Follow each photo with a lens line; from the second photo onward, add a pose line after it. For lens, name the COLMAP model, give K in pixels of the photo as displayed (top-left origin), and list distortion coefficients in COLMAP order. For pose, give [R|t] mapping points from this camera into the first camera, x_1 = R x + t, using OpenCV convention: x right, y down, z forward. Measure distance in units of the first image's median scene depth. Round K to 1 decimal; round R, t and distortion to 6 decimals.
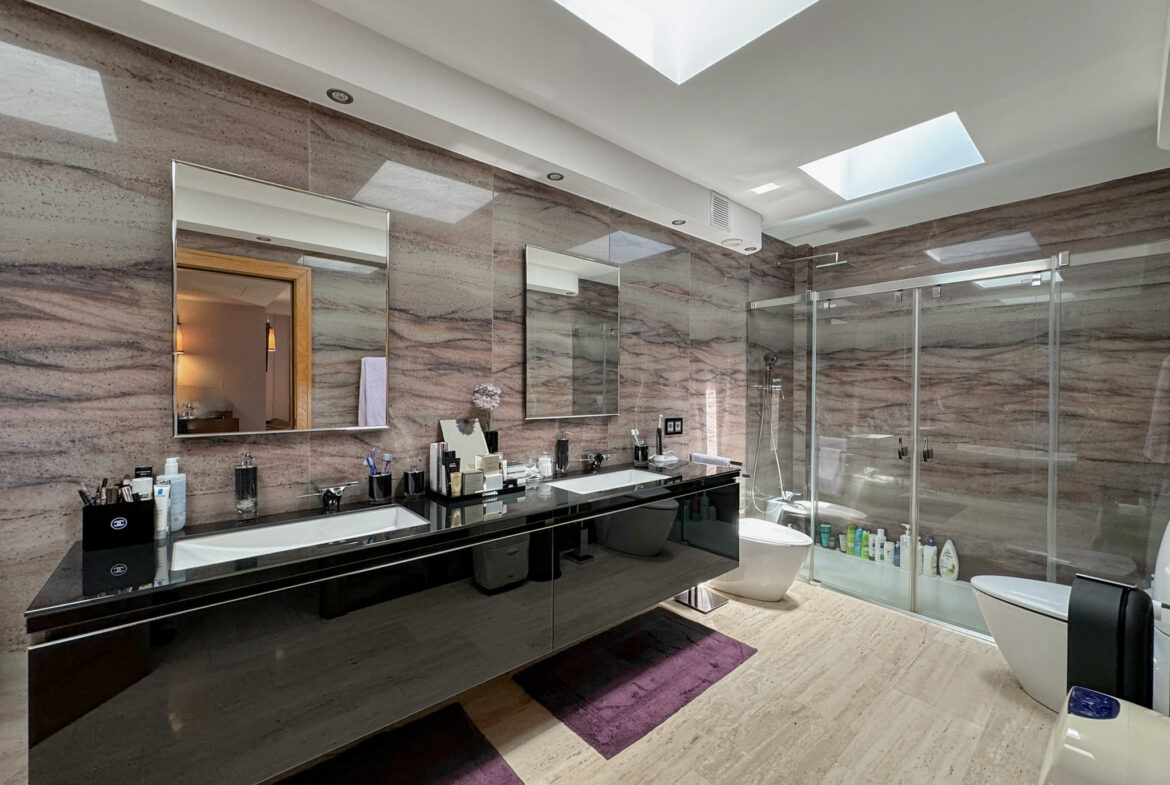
lens RADIAL K [[463.8, 0, 586.1], [0, 463.8, 388.5], [0, 0, 1]] dist [0.000939, 0.000202]
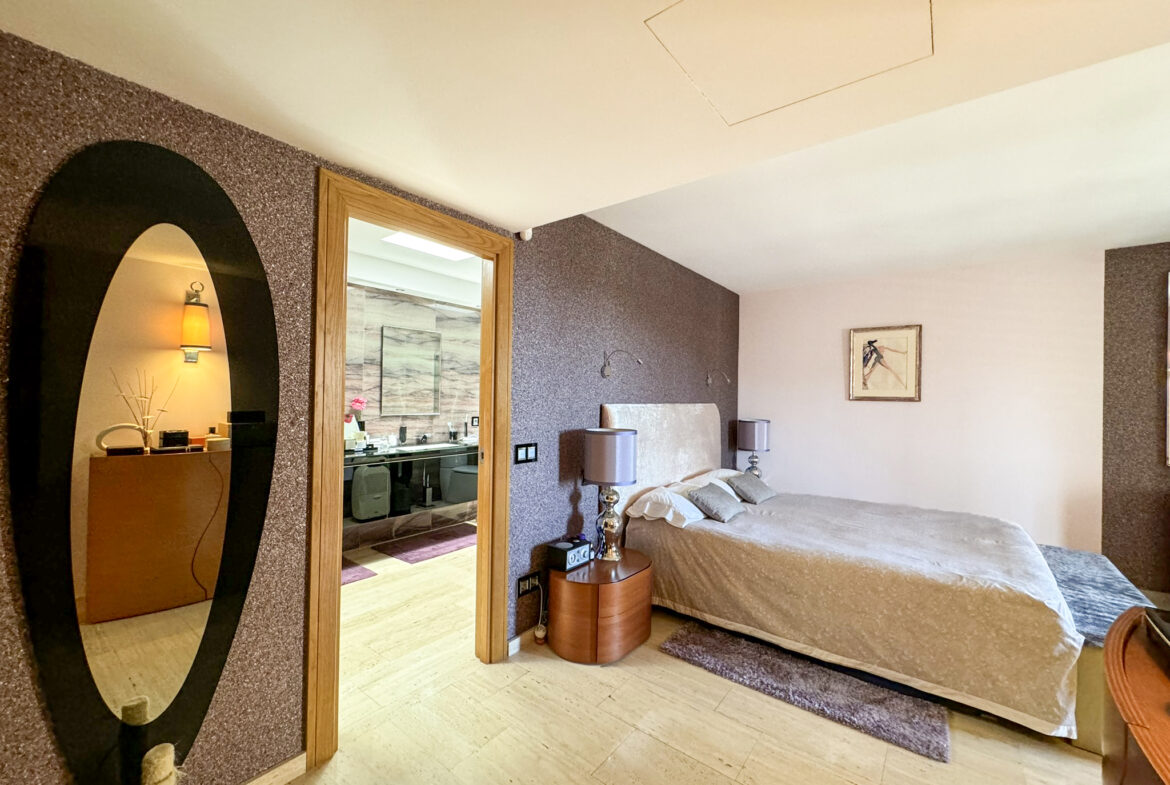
lens RADIAL K [[463.8, 0, 583.8], [0, 463.8, 389.0], [0, 0, 1]] dist [0.000939, 0.000202]
pose [[0.979304, 0.015395, 0.201809, 0.270335], [-0.012579, 0.999805, -0.015227, -0.022043], [-0.202004, 0.012373, 0.979307, -0.943381]]
